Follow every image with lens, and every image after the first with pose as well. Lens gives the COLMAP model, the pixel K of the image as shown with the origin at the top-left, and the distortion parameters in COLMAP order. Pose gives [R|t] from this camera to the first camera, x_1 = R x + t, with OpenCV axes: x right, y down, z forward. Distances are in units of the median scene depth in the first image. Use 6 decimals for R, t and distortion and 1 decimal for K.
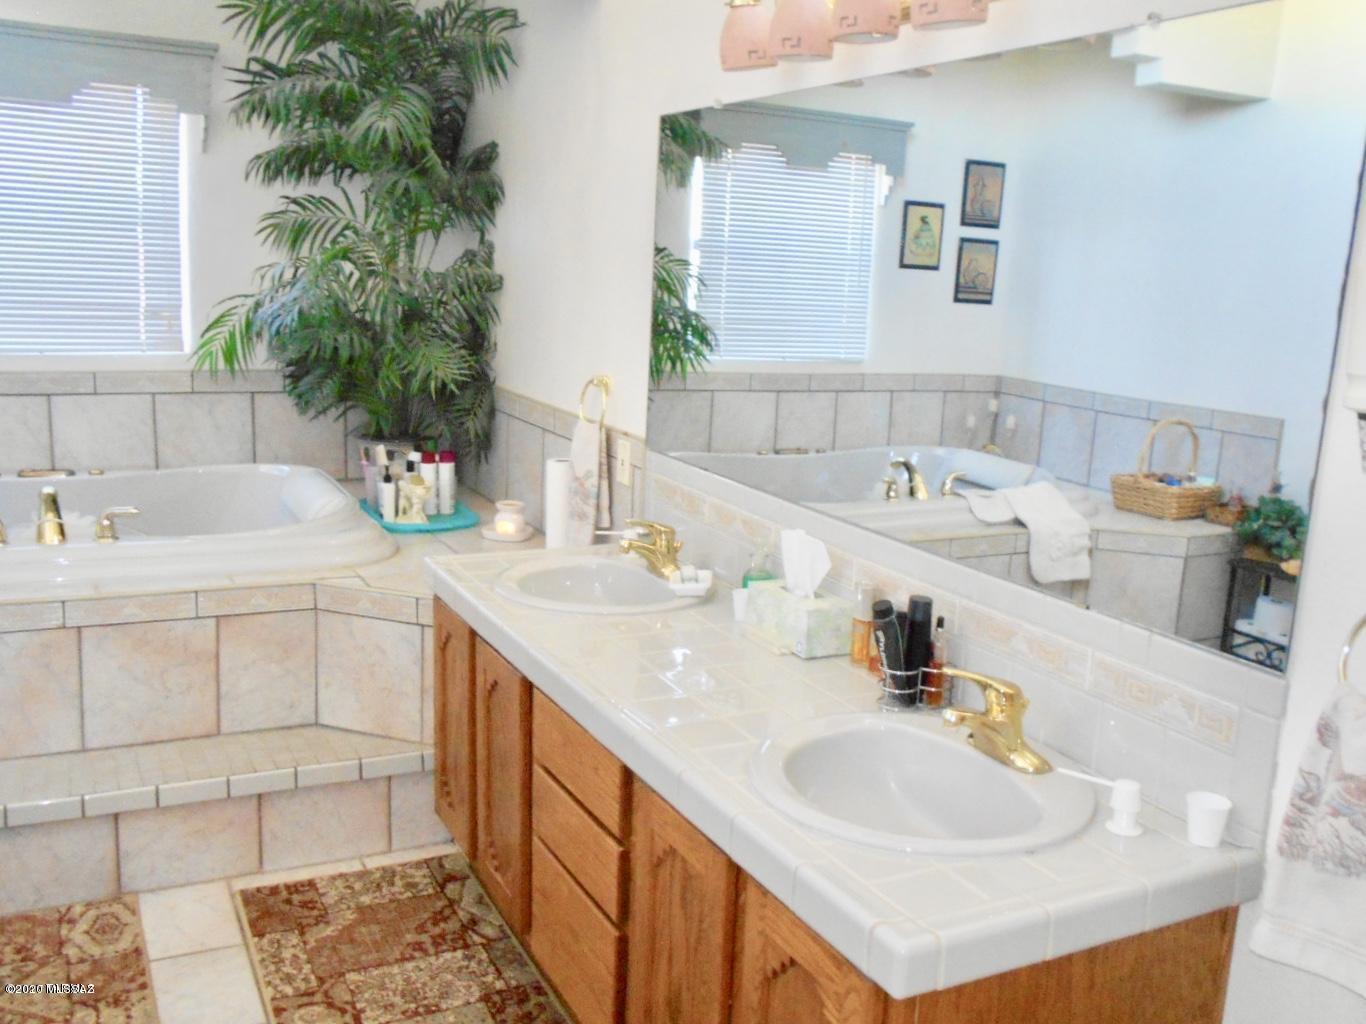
lens RADIAL K [[1114.0, 0, 683.0], [0, 1114.0, 512.0], [0, 0, 1]] dist [0.000648, -0.052435]
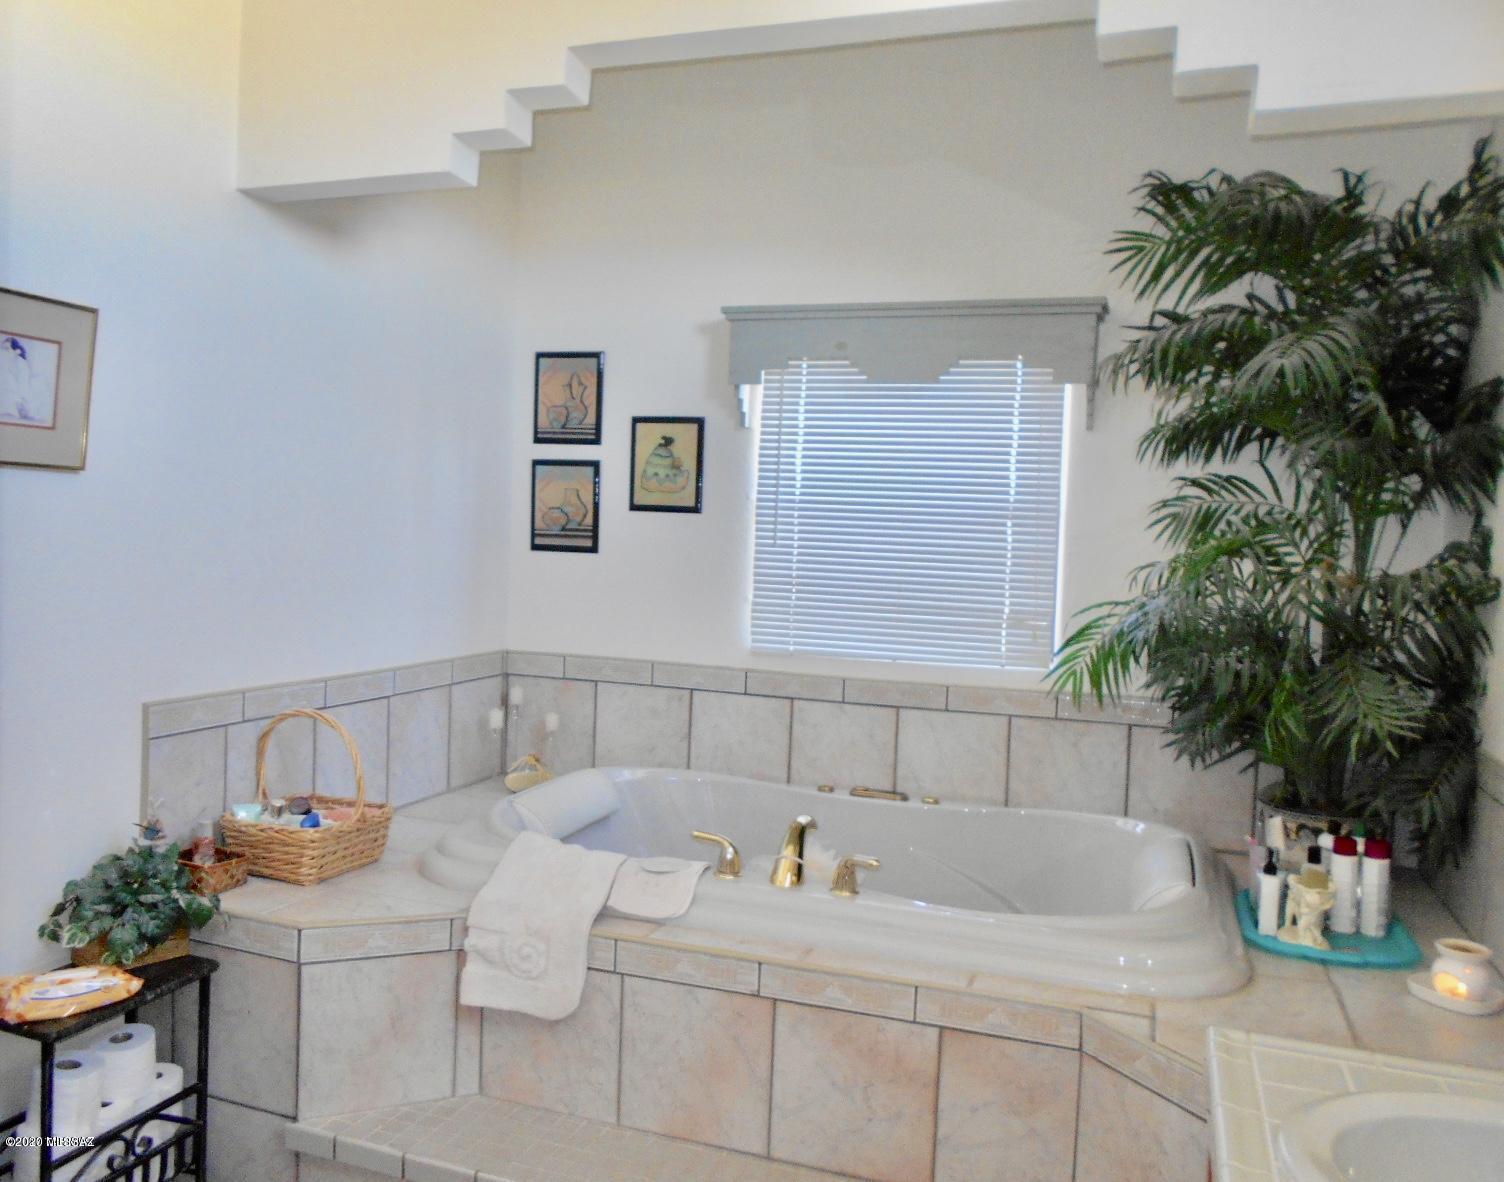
lens RADIAL K [[1218.3, 0, 750.9], [0, 1218.3, 625.0], [0, 0, 1]] dist [0.026329, -0.000369]
pose [[0.697041, 0.028359, -0.716470, 0.044454], [-0.158203, 0.980676, -0.115097, -0.038158], [0.699360, 0.193575, 0.688058, 0.224263]]
